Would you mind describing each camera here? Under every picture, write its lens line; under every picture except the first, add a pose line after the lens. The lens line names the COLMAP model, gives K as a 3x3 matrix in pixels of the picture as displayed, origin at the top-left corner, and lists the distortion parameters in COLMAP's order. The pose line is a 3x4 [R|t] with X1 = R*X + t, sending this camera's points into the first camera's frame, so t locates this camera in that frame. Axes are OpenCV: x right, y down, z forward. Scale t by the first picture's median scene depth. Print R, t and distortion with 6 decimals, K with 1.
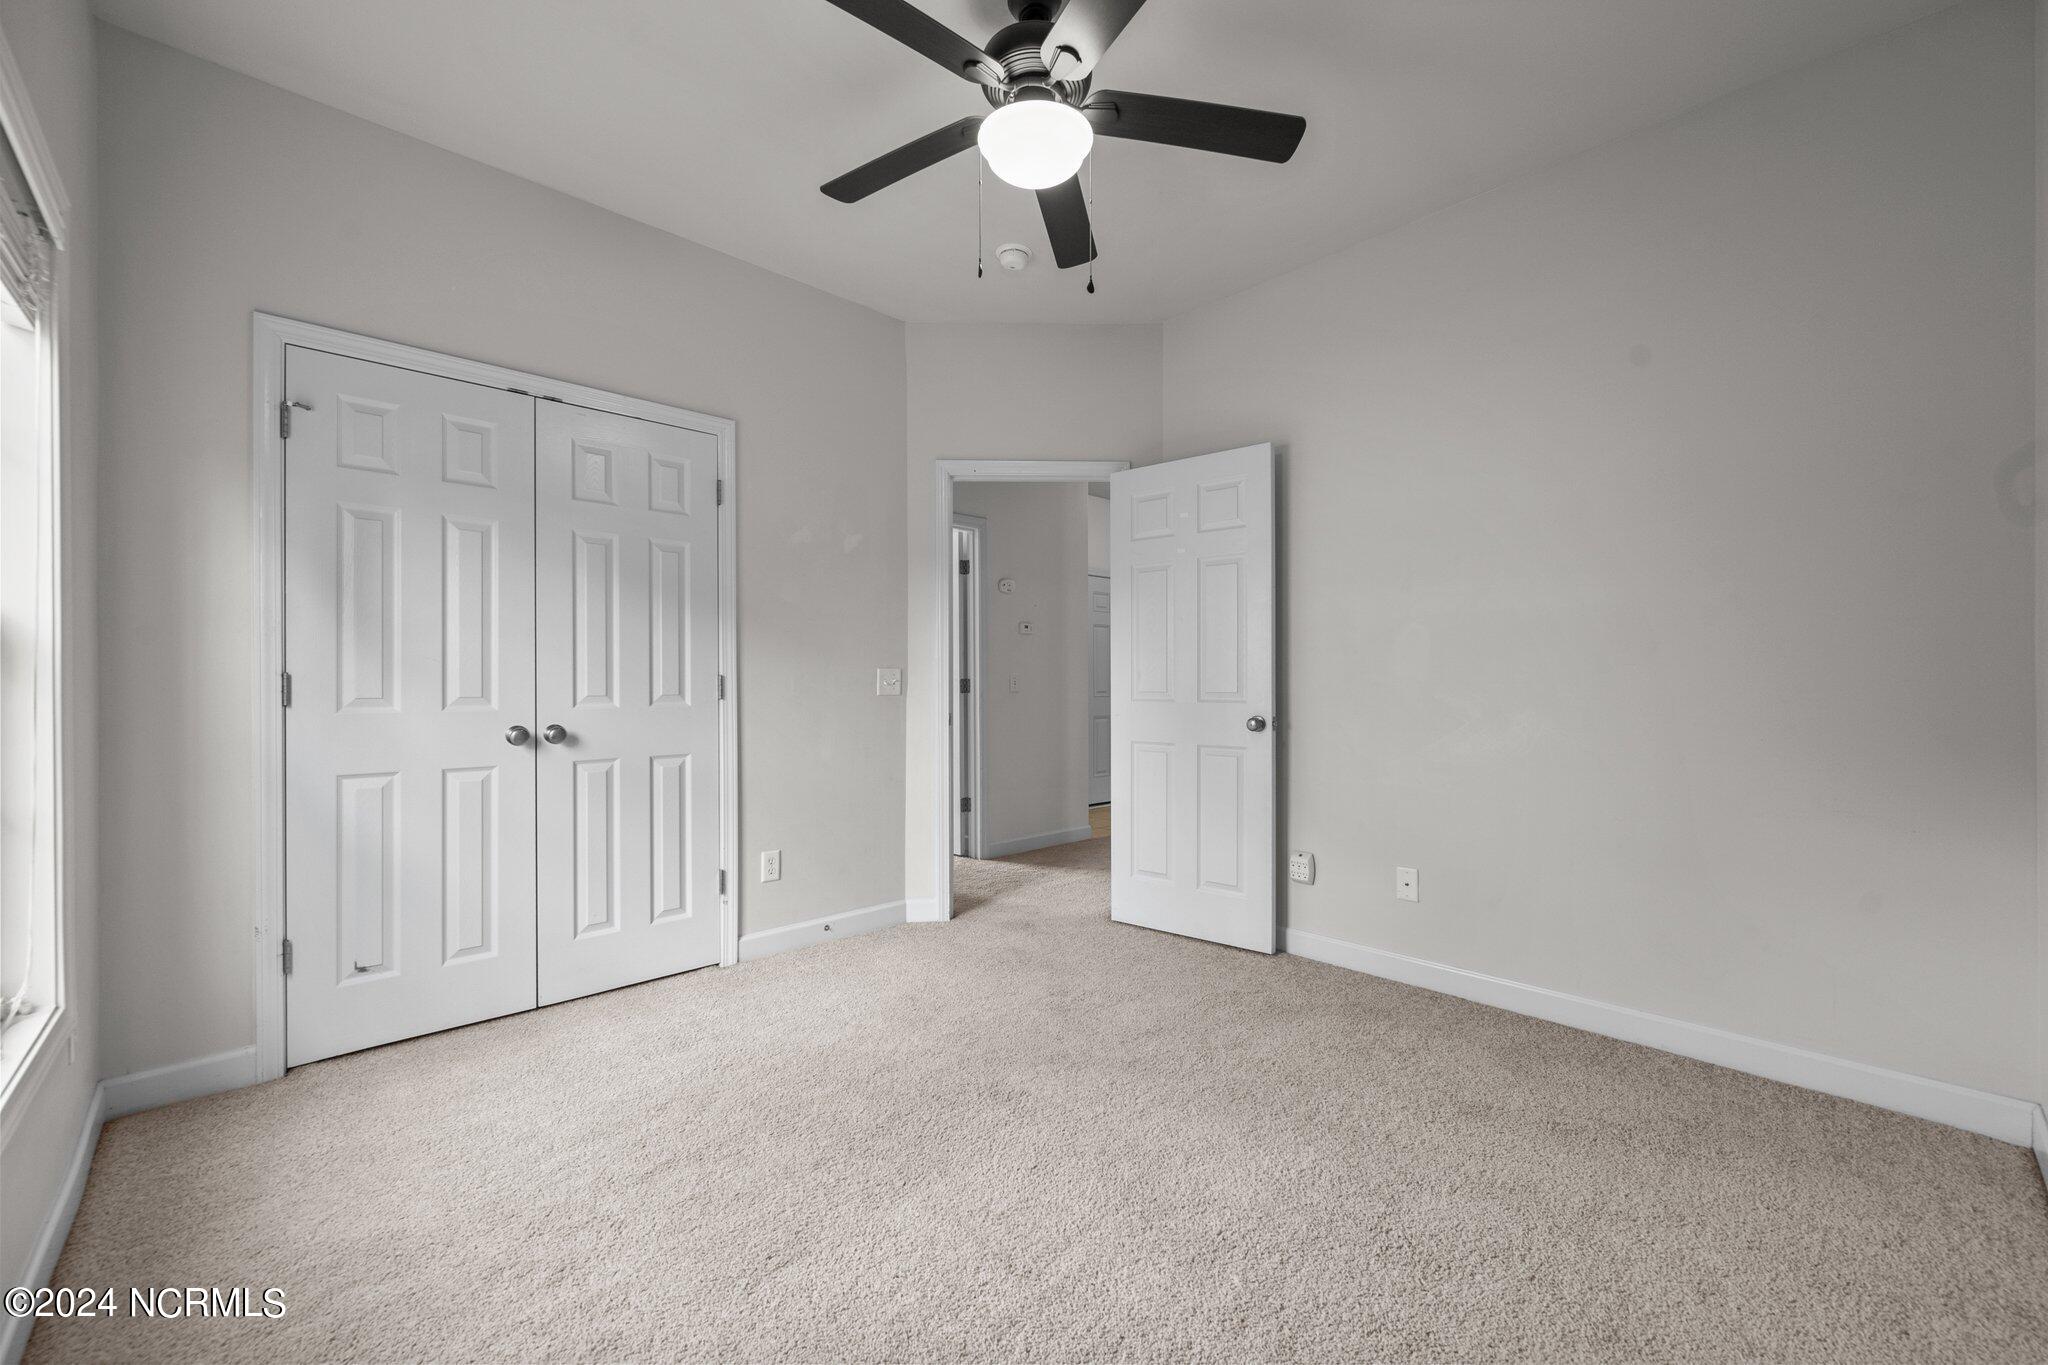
lens RADIAL K [[809.9, 0, 1028.2], [0, 809.9, 686.4], [0, 0, 1]] dist [-0.001452, -0.000081]
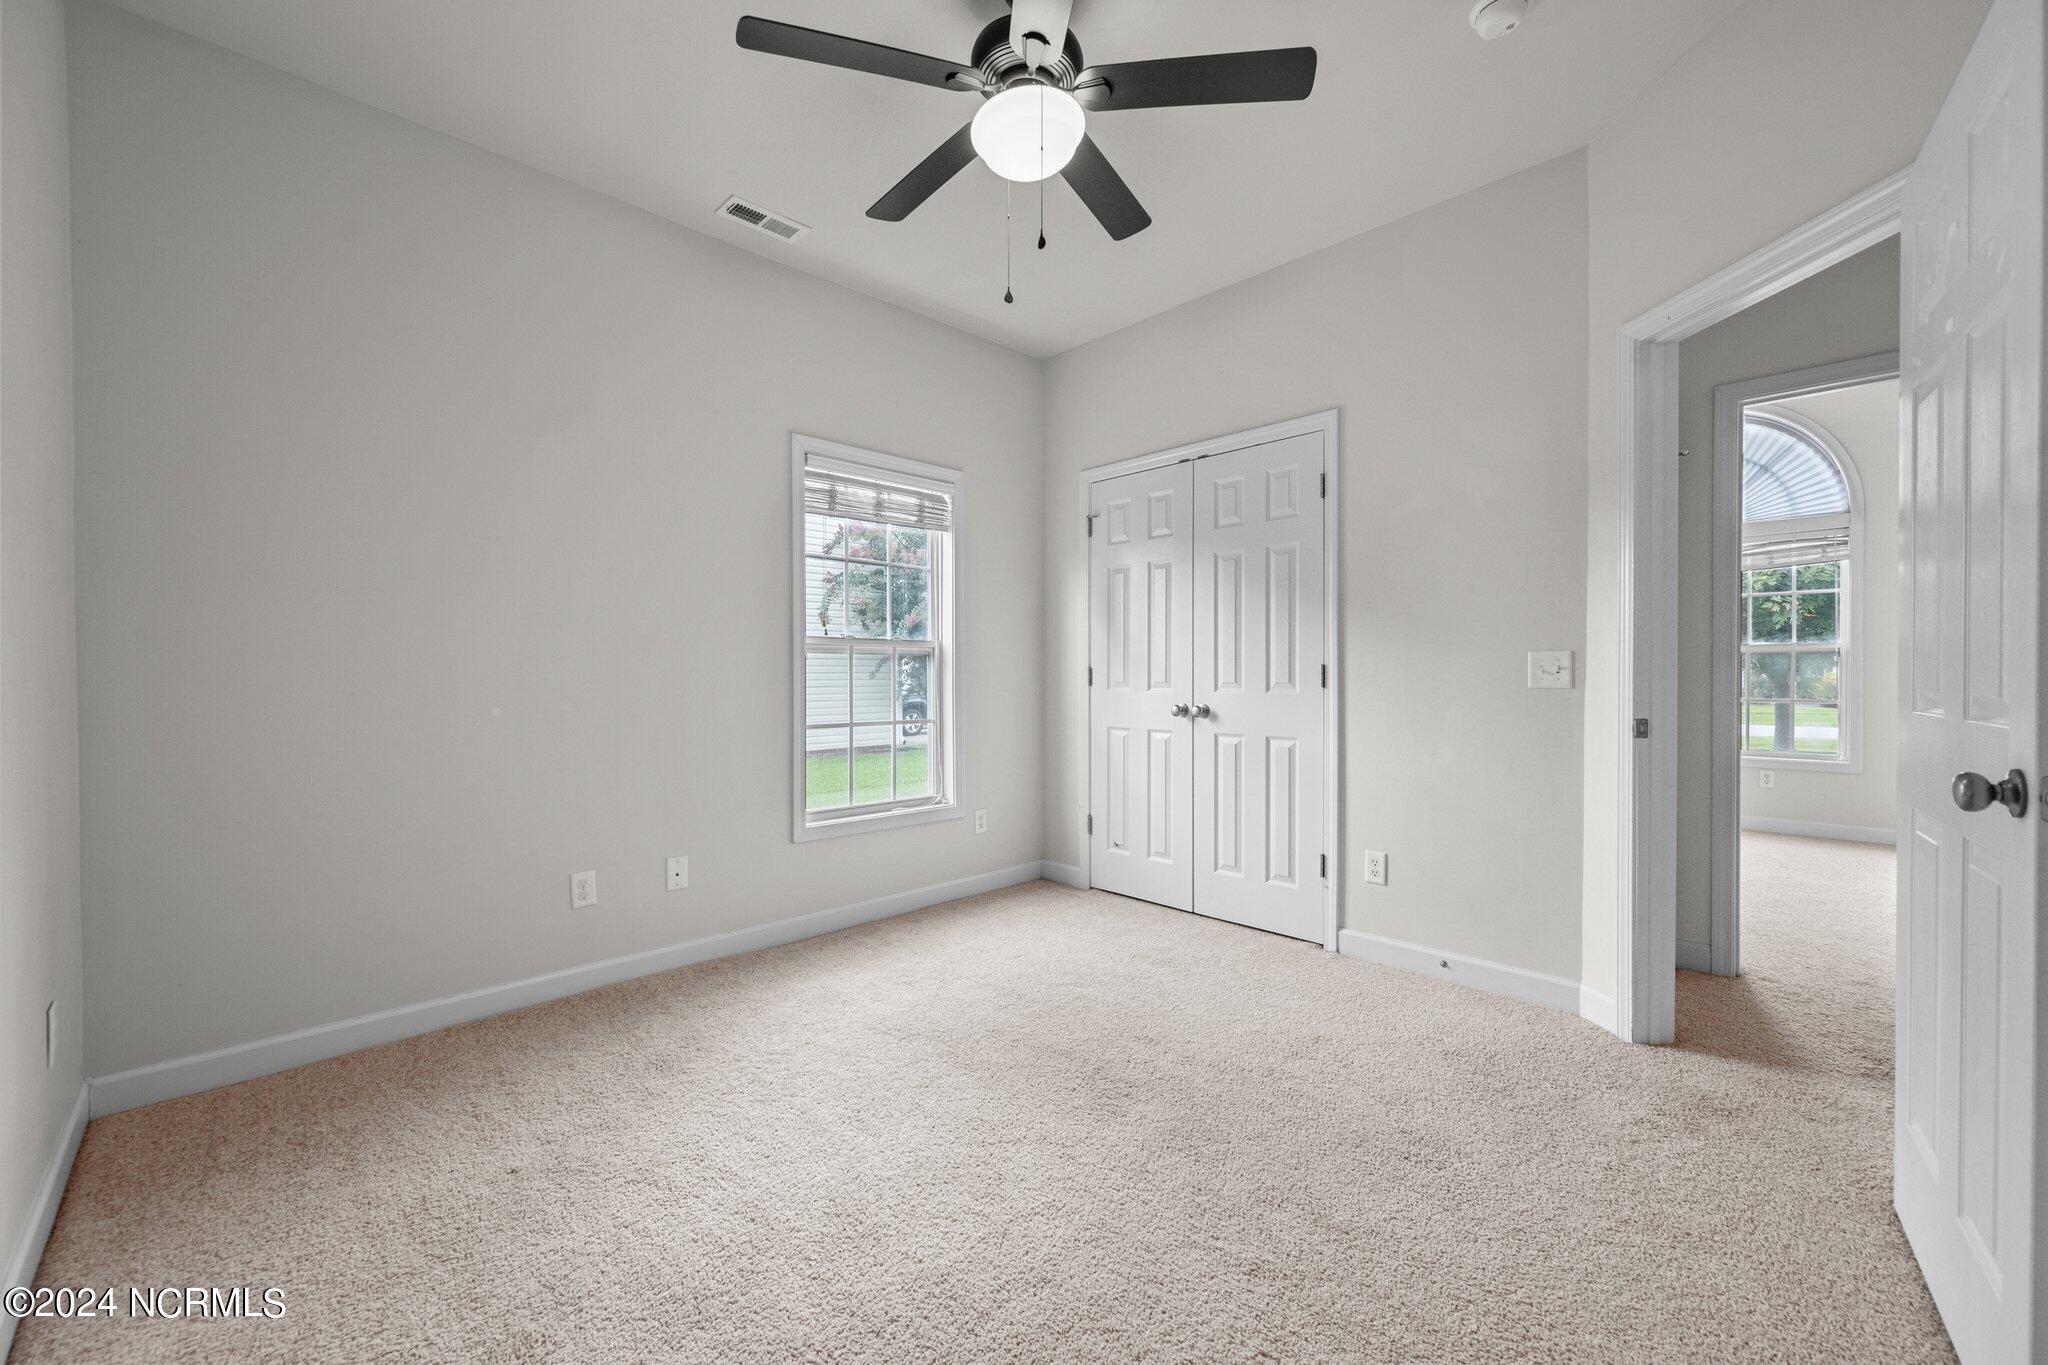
lens RADIAL K [[817.1, 0, 1027.7], [0, 817.1, 670.7], [0, 0, 1]] dist [-0.001165, -0.000054]
pose [[0.001239, 0.001742, -0.999998, 0.696766], [0.003449, 0.999993, 0.001747, -0.009251], [0.999993, -0.003451, 0.001233, 0.667013]]
